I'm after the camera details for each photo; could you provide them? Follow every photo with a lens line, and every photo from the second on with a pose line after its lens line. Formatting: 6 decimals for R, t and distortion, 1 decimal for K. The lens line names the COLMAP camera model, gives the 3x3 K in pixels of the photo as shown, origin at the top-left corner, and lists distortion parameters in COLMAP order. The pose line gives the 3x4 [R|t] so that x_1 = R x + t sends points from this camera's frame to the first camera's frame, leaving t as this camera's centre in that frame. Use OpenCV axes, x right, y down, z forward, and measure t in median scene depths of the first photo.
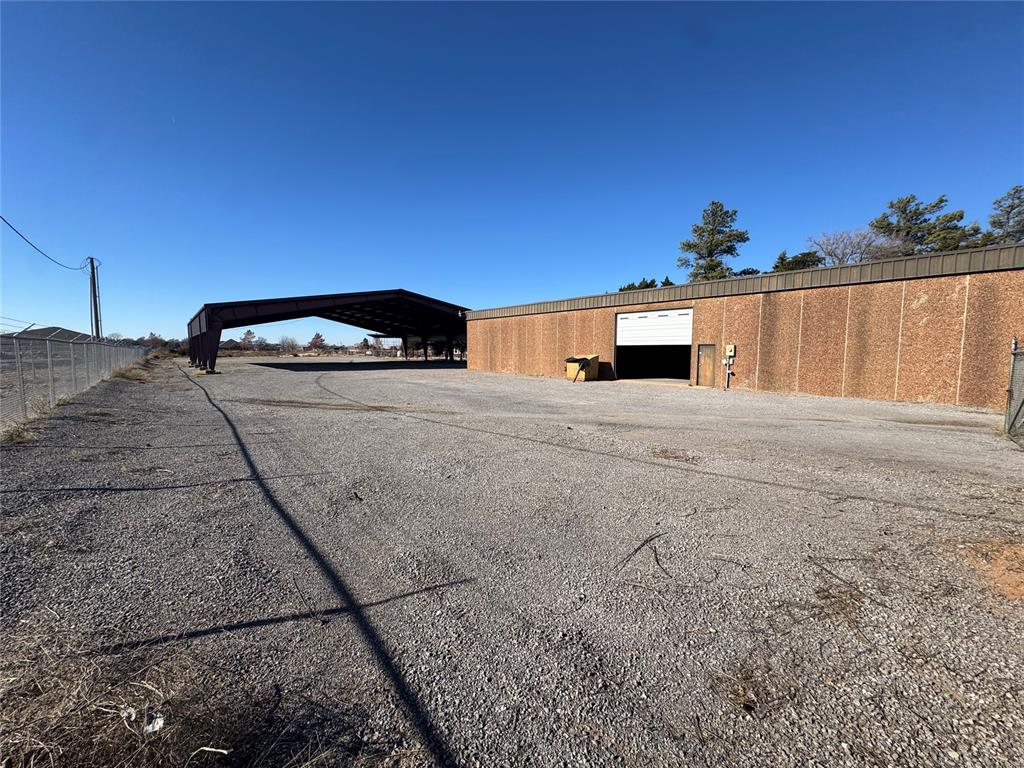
lens RADIAL K [[411.6, 0, 509.8], [0, 411.6, 382.2], [0, 0, 1]] dist [-0.000325, 0.000440]
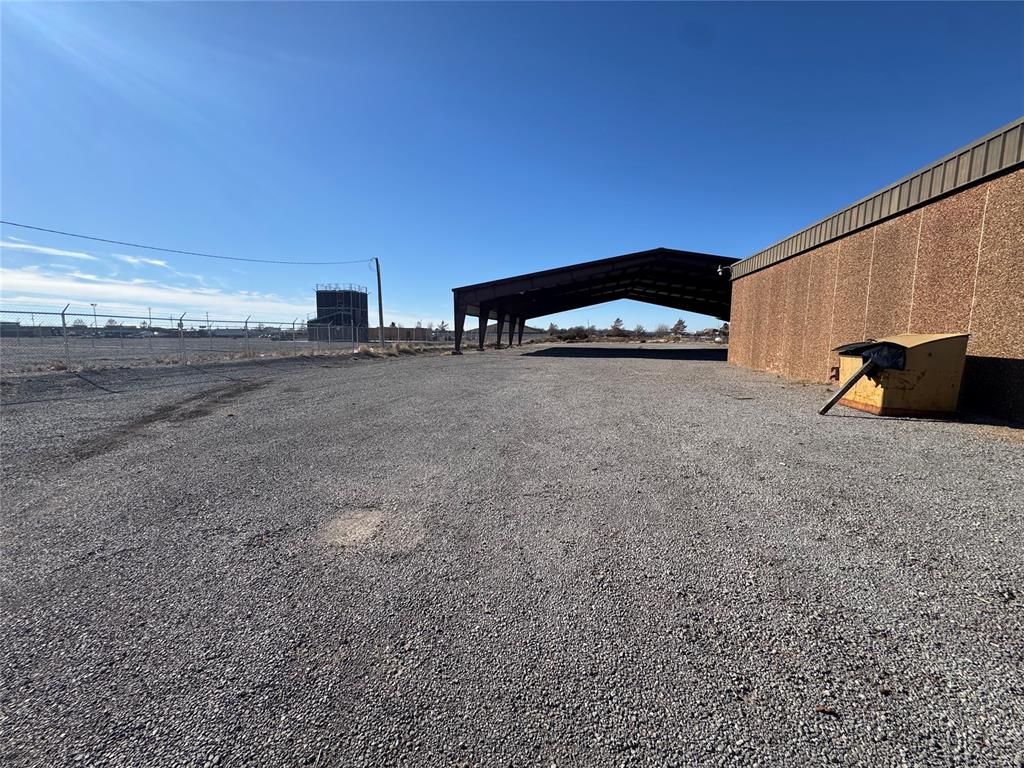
lens RADIAL K [[411.6, 0, 514.1], [0, 411.6, 388.8], [0, 0, 1]] dist [-0.000325, 0.000440]
pose [[0.637201, 0.093739, -0.764976, 0.163207], [-0.059340, 0.995596, 0.072570, -0.019301], [0.768410, -0.000848, 0.639957, 0.383479]]
